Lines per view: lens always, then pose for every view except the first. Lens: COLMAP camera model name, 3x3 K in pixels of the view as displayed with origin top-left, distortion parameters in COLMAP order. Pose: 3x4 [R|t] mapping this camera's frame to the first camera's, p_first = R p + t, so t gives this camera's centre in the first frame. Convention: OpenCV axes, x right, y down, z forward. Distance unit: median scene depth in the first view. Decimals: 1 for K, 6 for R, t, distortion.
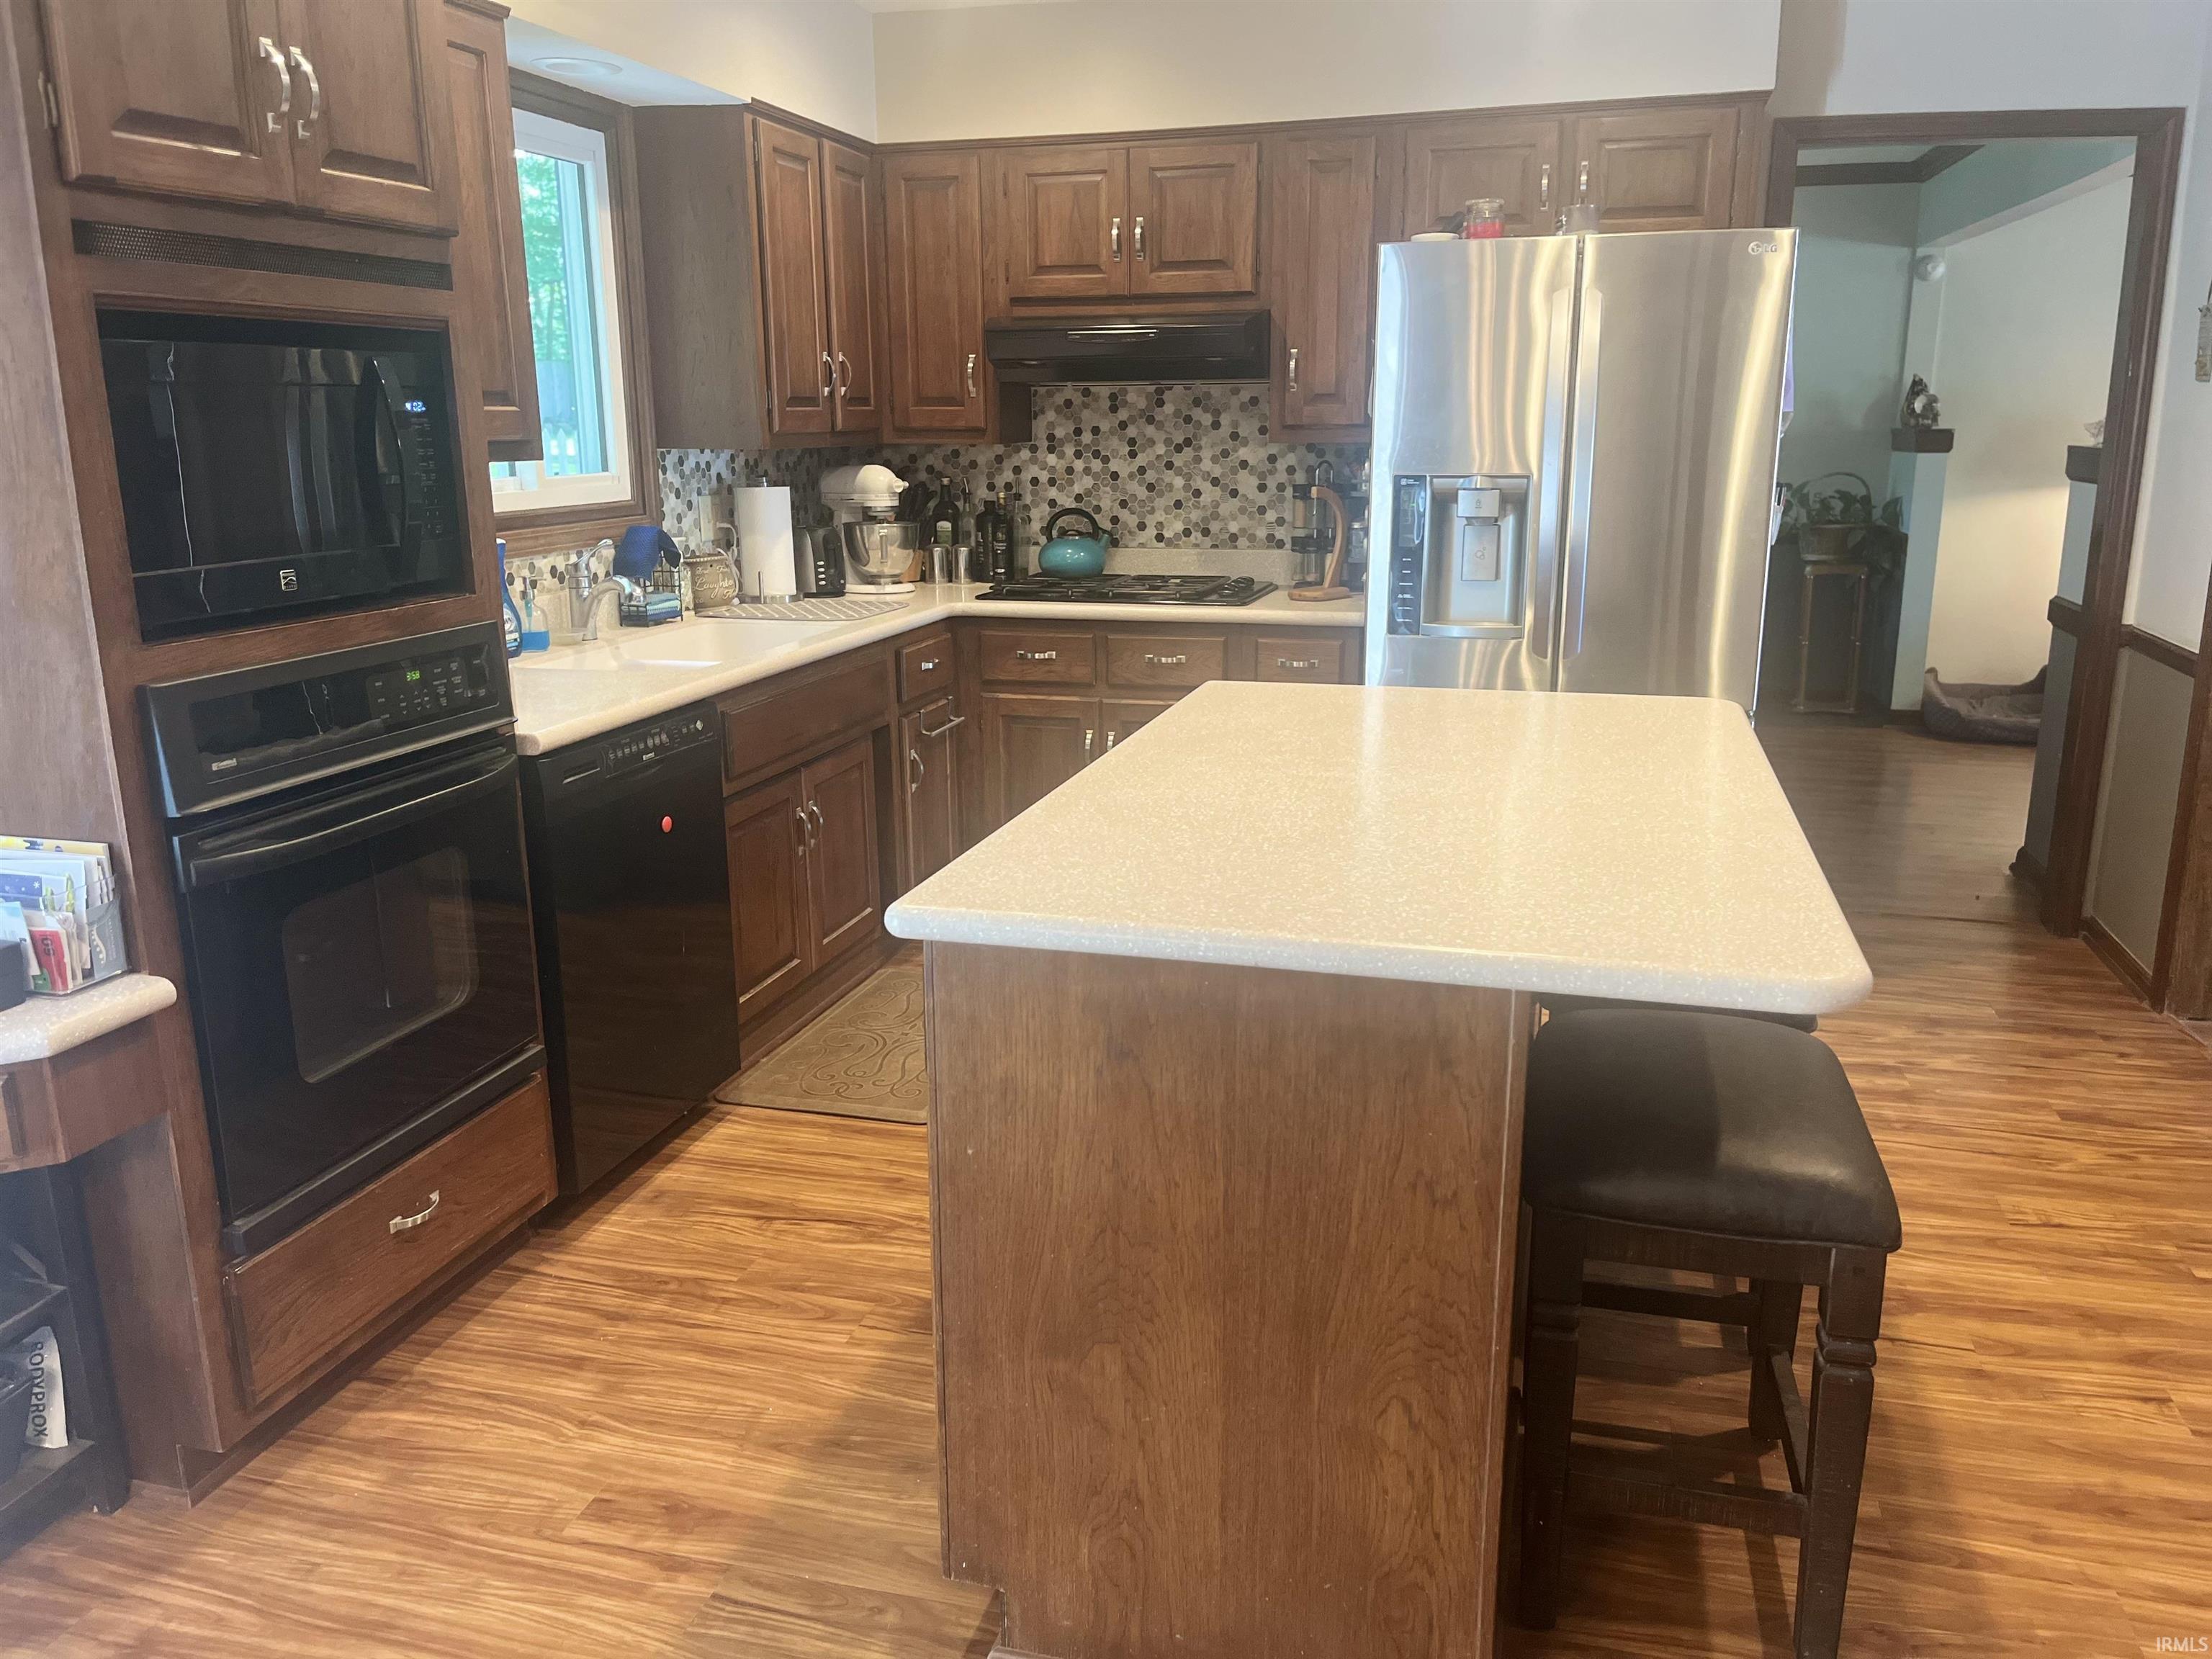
lens RADIAL K [[1684.5, 0, 1108.2], [0, 1684.5, 829.6], [0, 0, 1]] dist [0.040698, -0.035142]
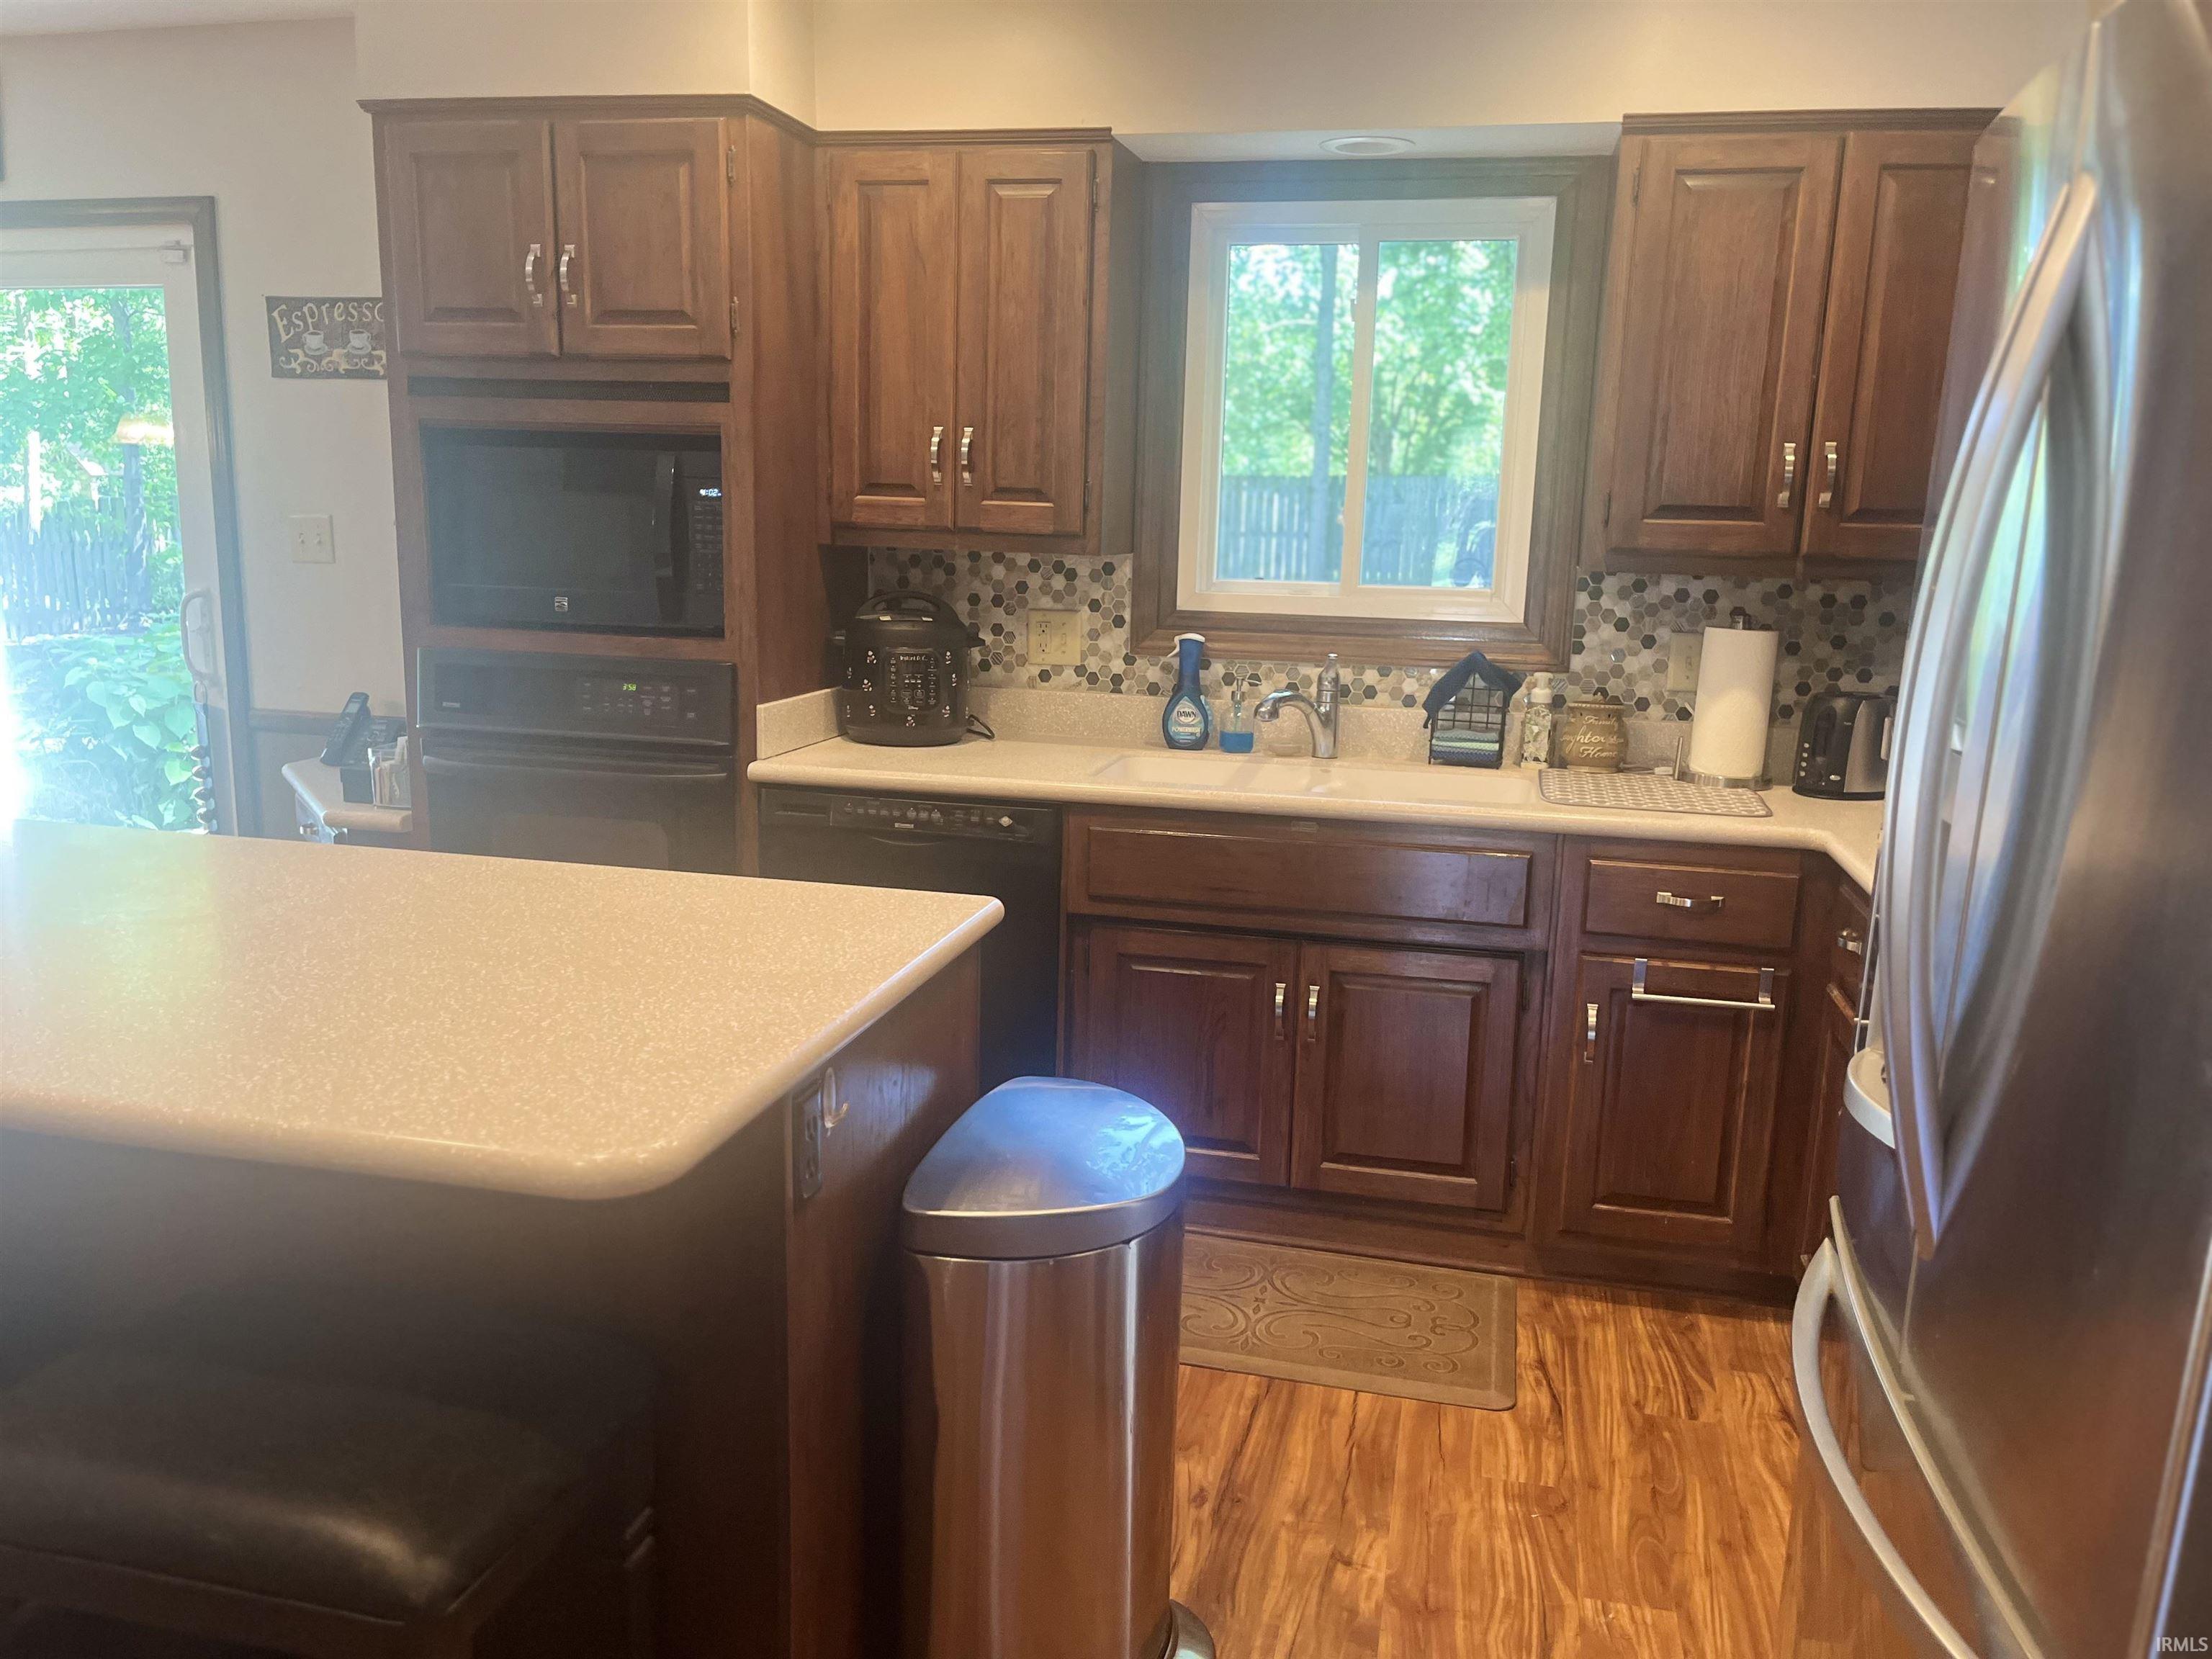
lens RADIAL K [[1684.5, 0, 1135.3], [0, 1684.5, 884.2], [0, 0, 1]] dist [0.040698, -0.035142]
pose [[0.043457, 0.223651, -0.973700, 0.705879], [-0.268288, 0.941434, 0.204266, -0.240248], [0.962358, 0.252355, 0.100915, 0.945882]]
